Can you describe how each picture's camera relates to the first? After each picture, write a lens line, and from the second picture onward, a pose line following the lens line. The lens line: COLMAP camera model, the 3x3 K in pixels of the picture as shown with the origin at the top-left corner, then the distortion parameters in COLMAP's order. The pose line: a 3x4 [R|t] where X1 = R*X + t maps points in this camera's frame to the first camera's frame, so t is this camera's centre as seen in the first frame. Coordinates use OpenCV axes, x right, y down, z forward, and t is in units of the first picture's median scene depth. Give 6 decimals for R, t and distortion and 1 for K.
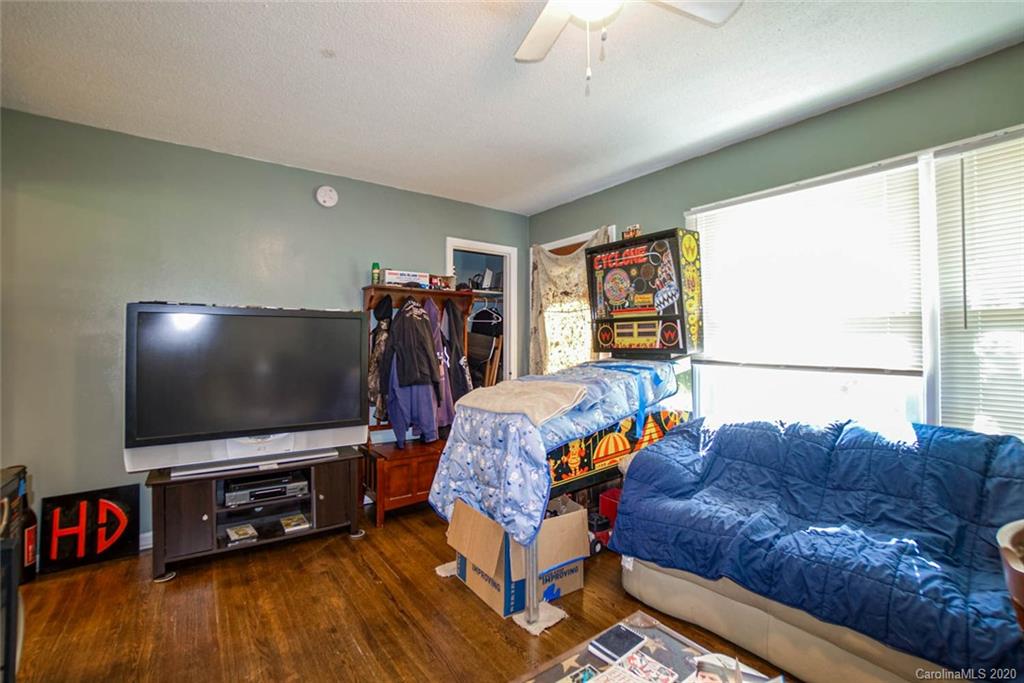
lens RADIAL K [[457.7, 0, 512.3], [0, 457.7, 339.6], [0, 0, 1]] dist [-0.023110, 0.000375]
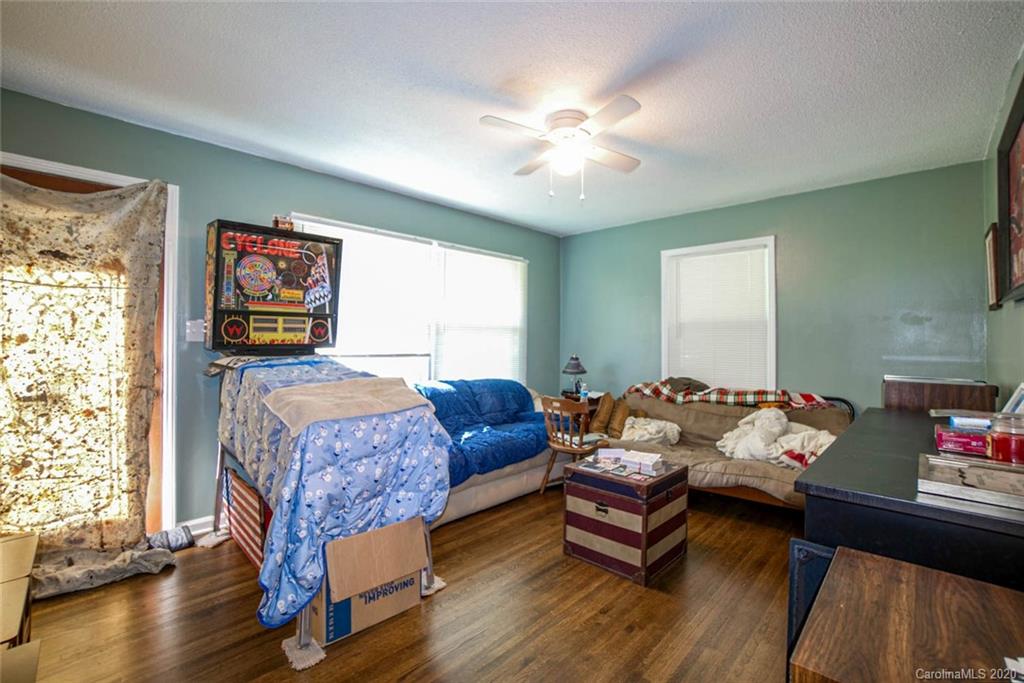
lens RADIAL K [[457.7, 0, 511.7], [0, 457.7, 338.2], [0, 0, 1]] dist [-0.023110, 0.000375]
pose [[-0.154221, 0.003289, 0.988031, -0.754334], [-0.013487, 0.999894, -0.005433, 0.004981], [-0.987944, -0.014163, -0.154161, 0.674309]]
